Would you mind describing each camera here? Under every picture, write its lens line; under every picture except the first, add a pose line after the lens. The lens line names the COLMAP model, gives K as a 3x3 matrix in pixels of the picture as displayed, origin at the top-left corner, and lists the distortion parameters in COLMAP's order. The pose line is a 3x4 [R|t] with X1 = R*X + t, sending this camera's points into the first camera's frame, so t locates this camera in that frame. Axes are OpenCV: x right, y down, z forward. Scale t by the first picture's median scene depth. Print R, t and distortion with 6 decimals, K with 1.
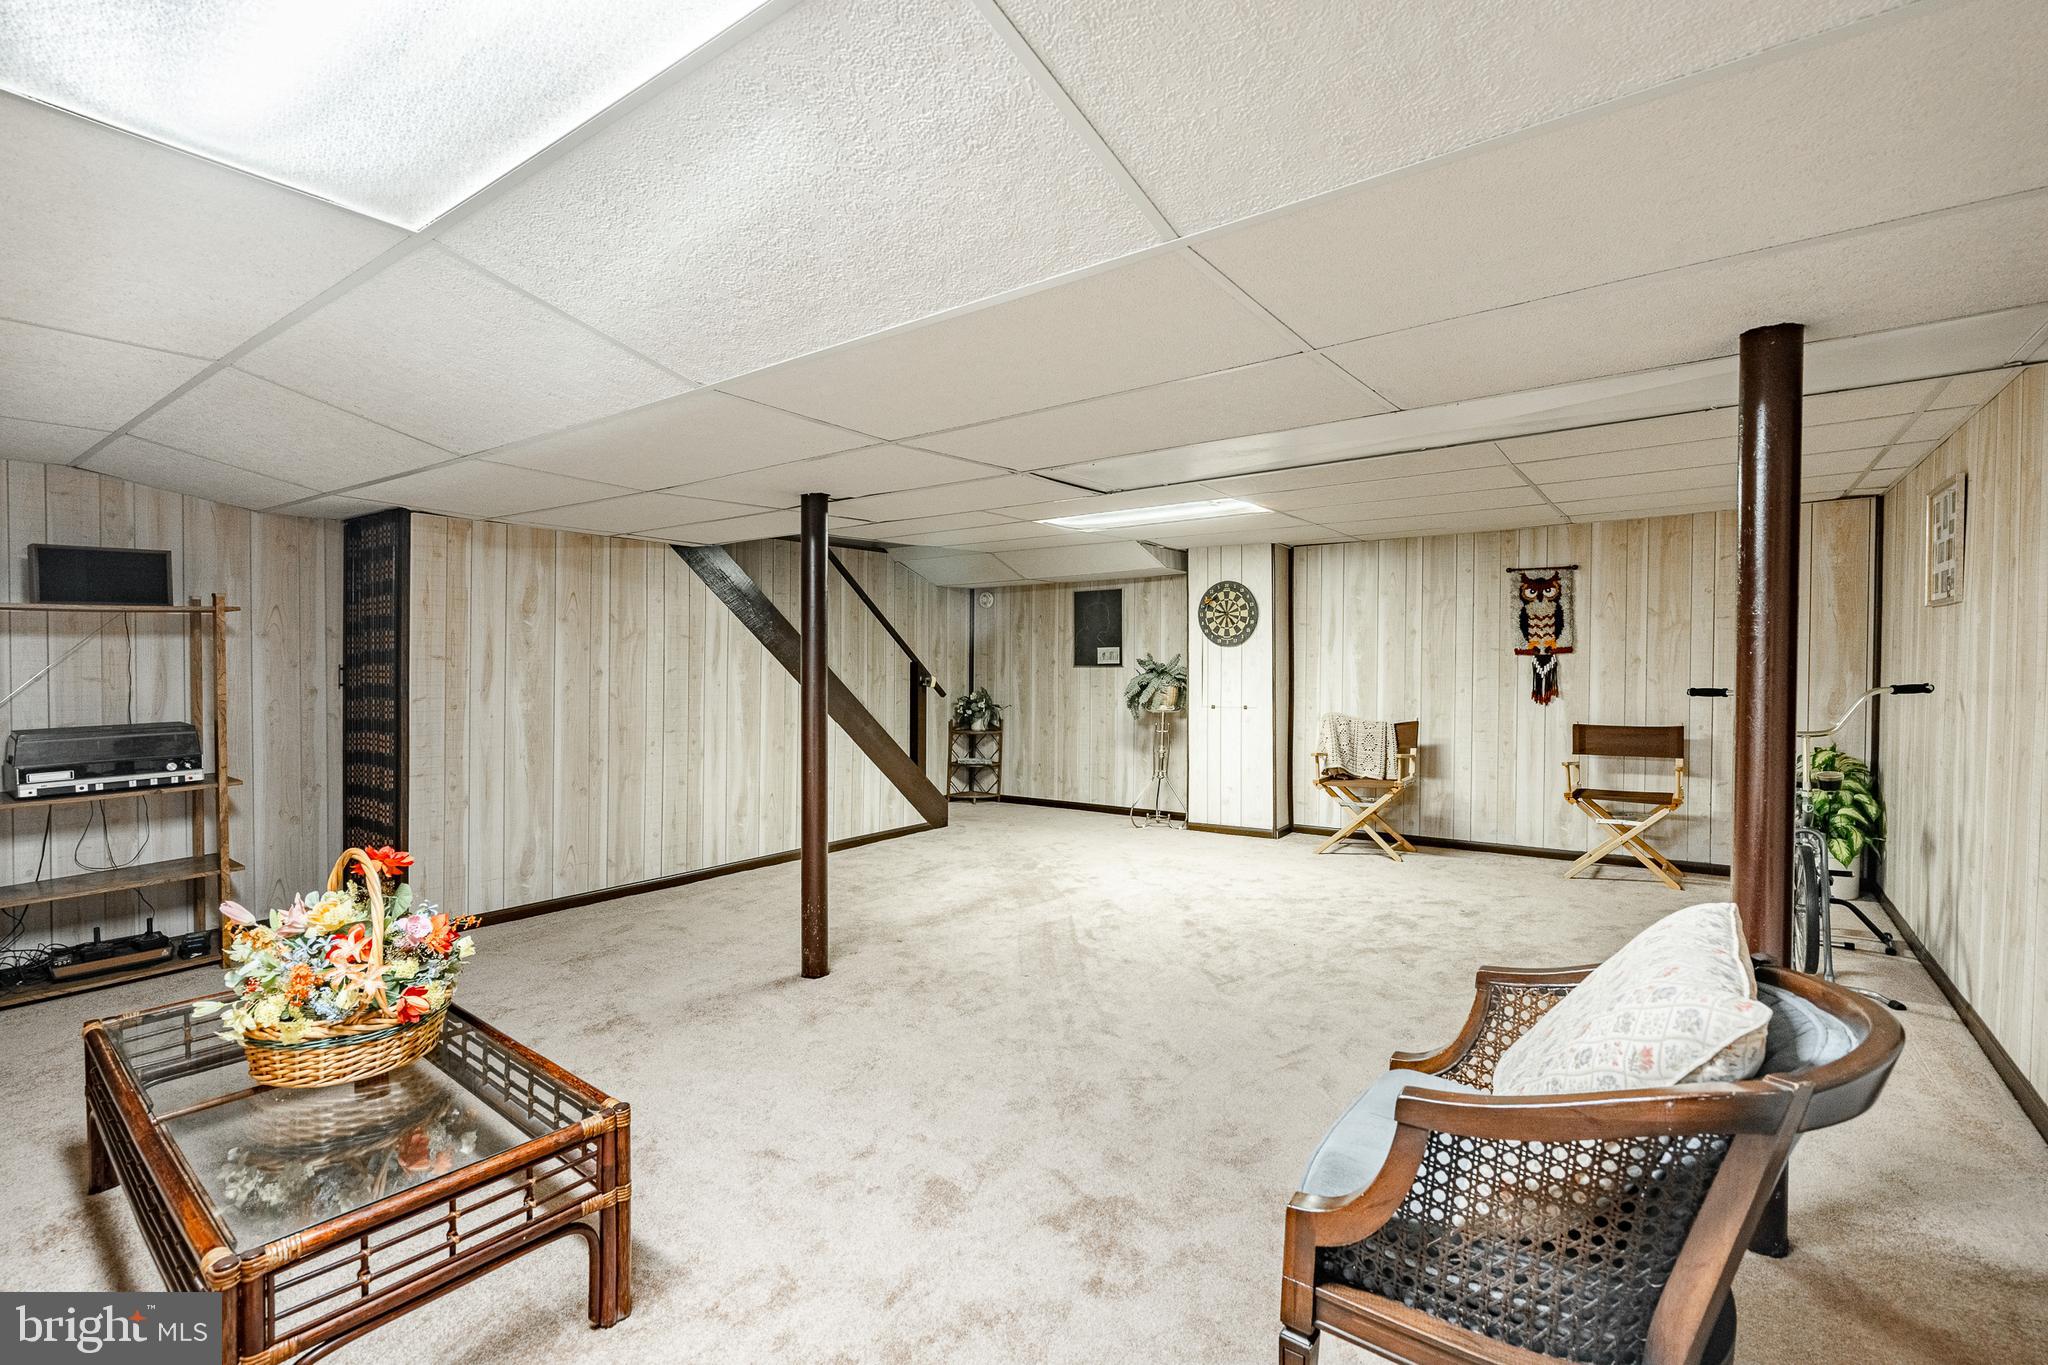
lens RADIAL K [[915.8, 0, 1023.6], [0, 915.8, 659.5], [0, 0, 1]] dist [0.000493, 0.000112]
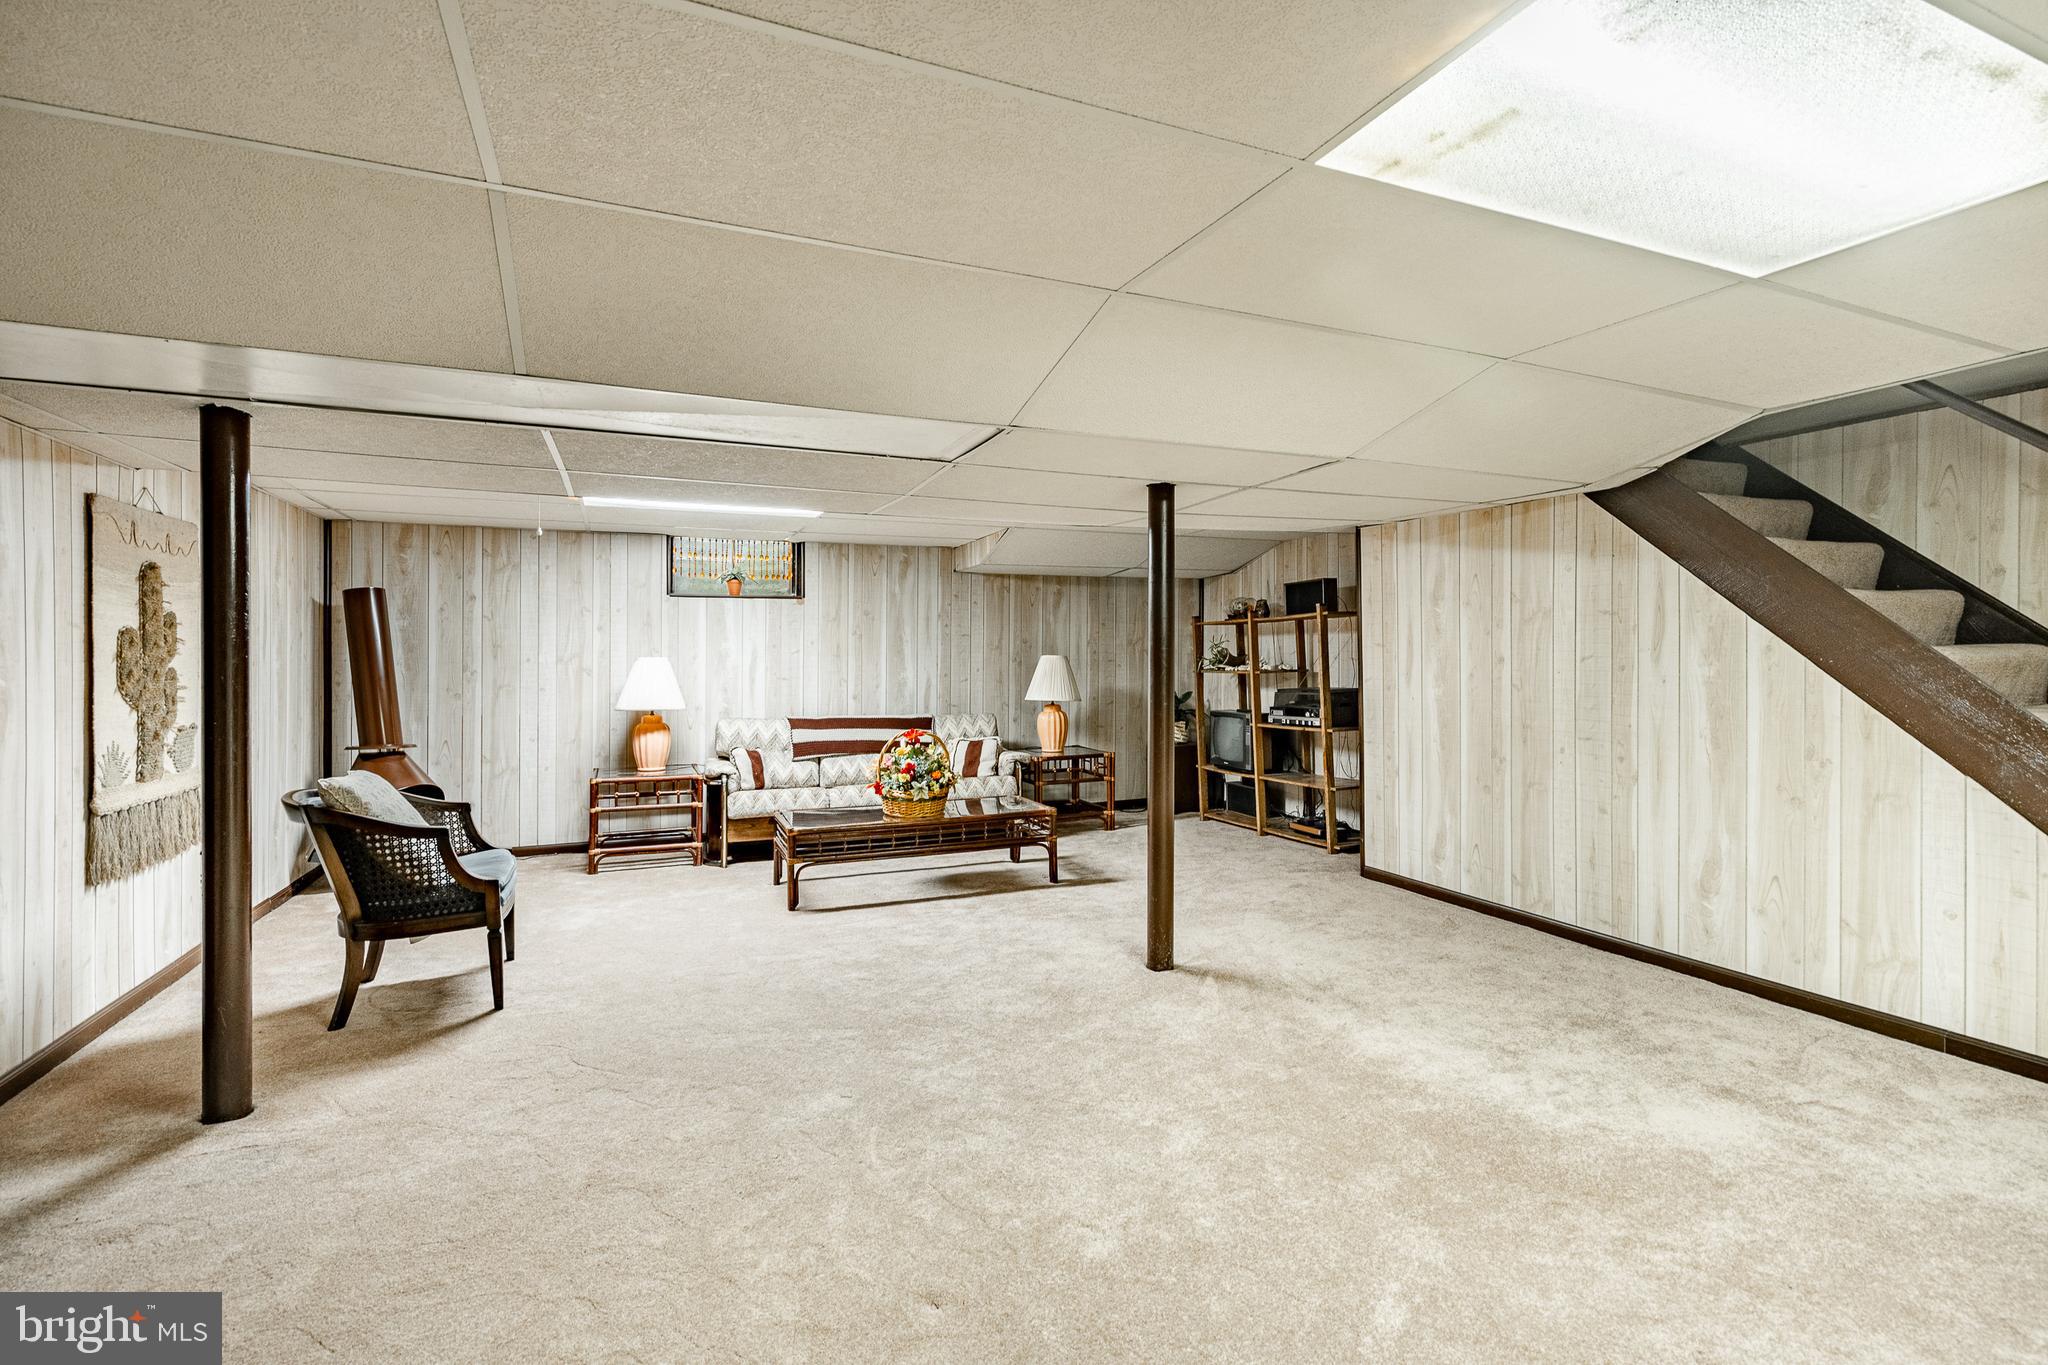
lens RADIAL K [[915.8, 0, 1023.6], [0, 915.8, 659.5], [0, 0, 1]] dist [0.000493, 0.000112]
pose [[-0.477330, 0.001971, -0.878722, 0.530437], [-0.002360, 0.999991, 0.003524, 0.011737], [0.878721, 0.003756, -0.477321, 1.002086]]
